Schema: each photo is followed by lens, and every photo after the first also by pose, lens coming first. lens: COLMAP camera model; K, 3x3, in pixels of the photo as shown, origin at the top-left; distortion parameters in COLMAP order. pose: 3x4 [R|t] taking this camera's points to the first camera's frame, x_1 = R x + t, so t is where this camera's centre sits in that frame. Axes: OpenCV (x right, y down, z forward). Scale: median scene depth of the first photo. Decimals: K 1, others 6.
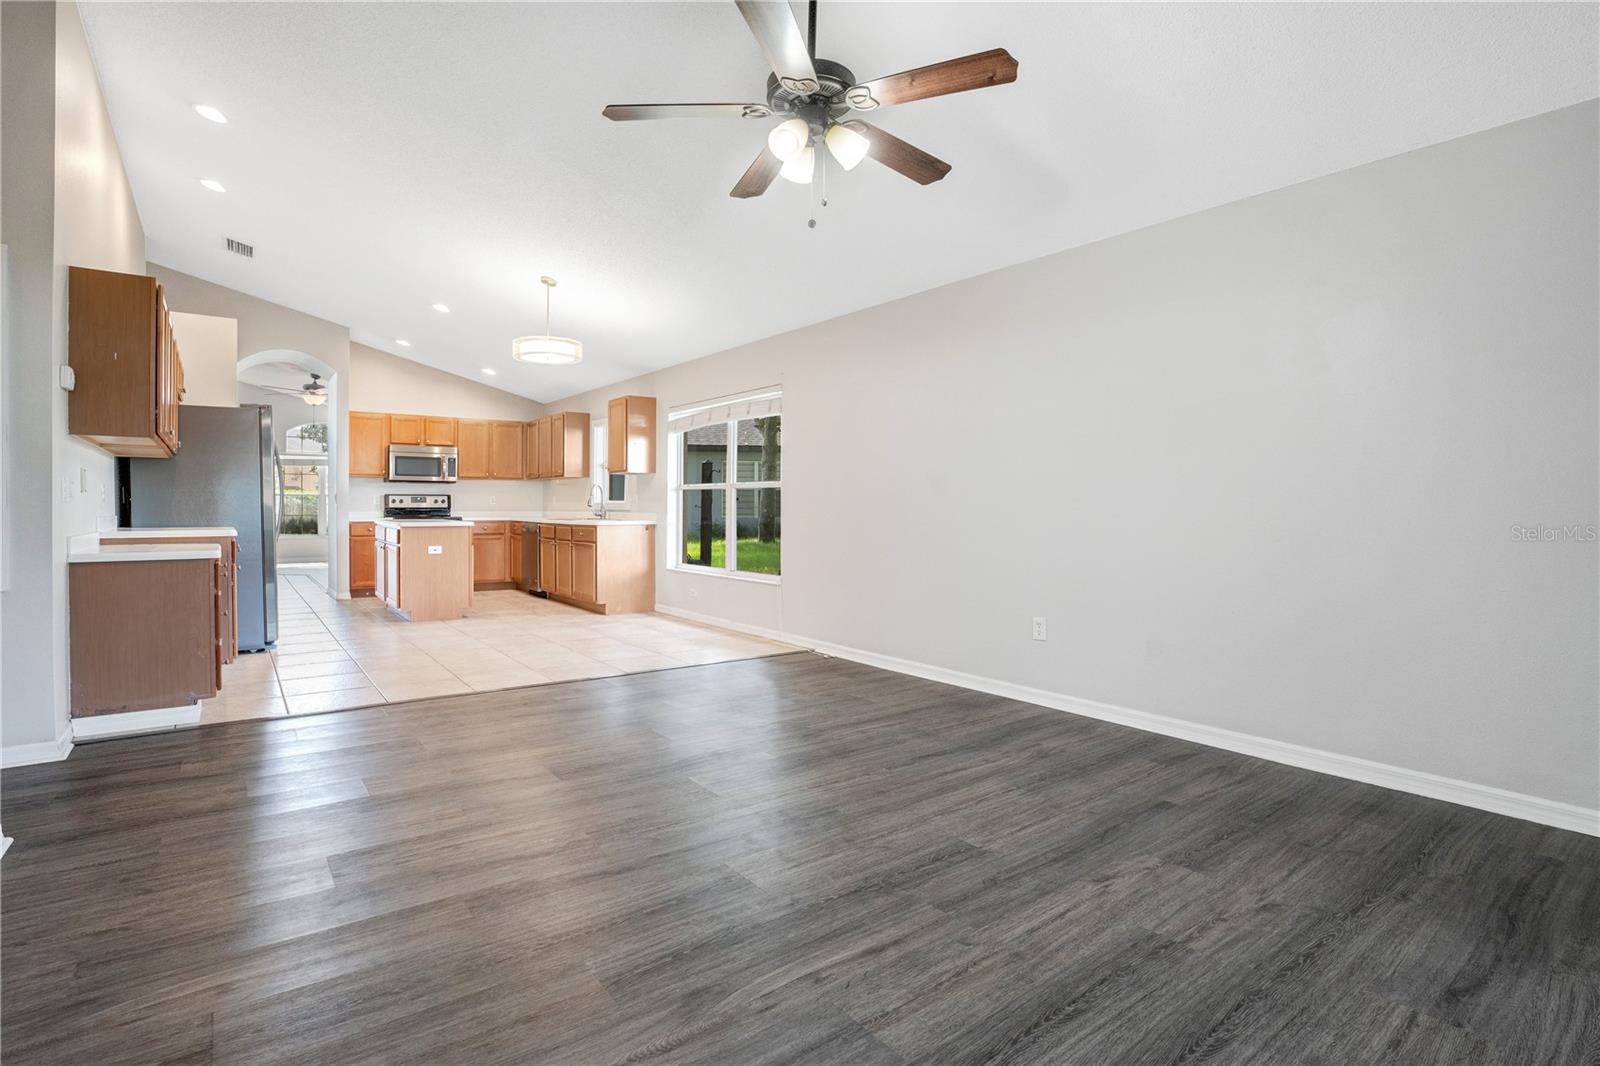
lens RADIAL K [[749.0, 0, 803.5], [0, 749.0, 512.9], [0, 0, 1]] dist [-0.040202, 0.000202]
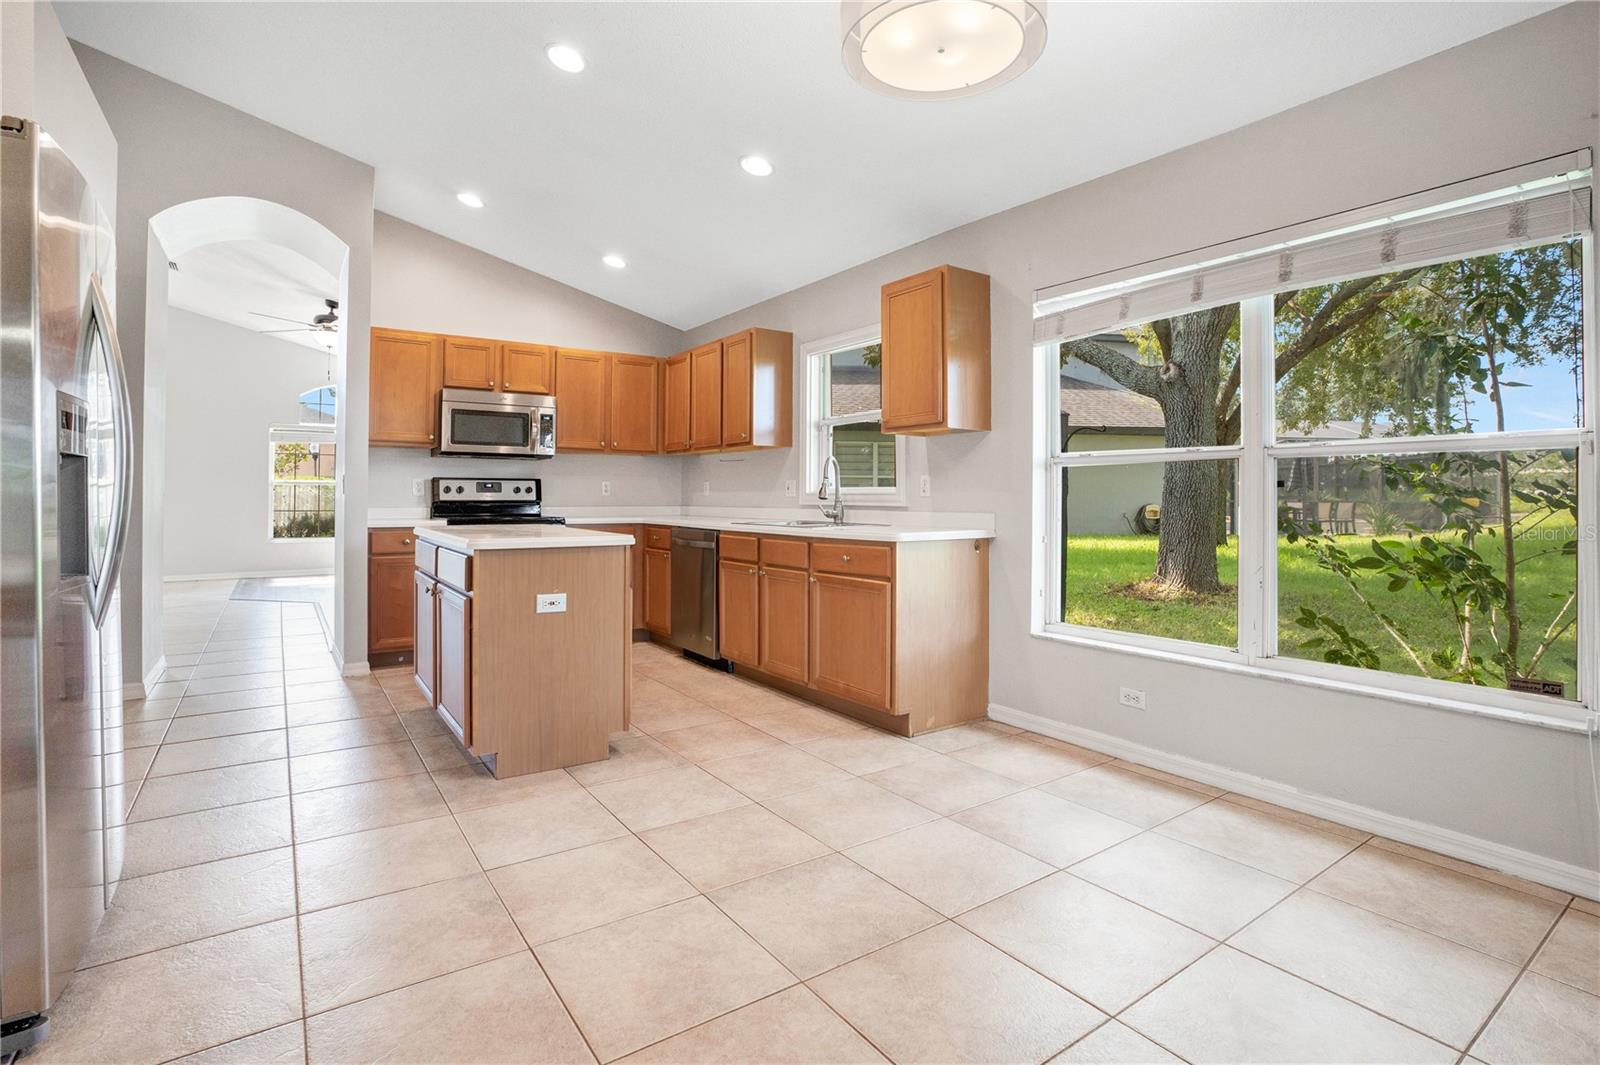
lens RADIAL K [[768.2, 0, 806.5], [0, 768.2, 488.4], [0, 0, 1]] dist [-0.079624, 0.032622]
pose [[0.998823, -0.000659, -0.048509, -0.255644], [-0.000282, 0.999812, -0.019400, -0.005688], [0.048513, 0.019391, 0.998634, 0.442633]]
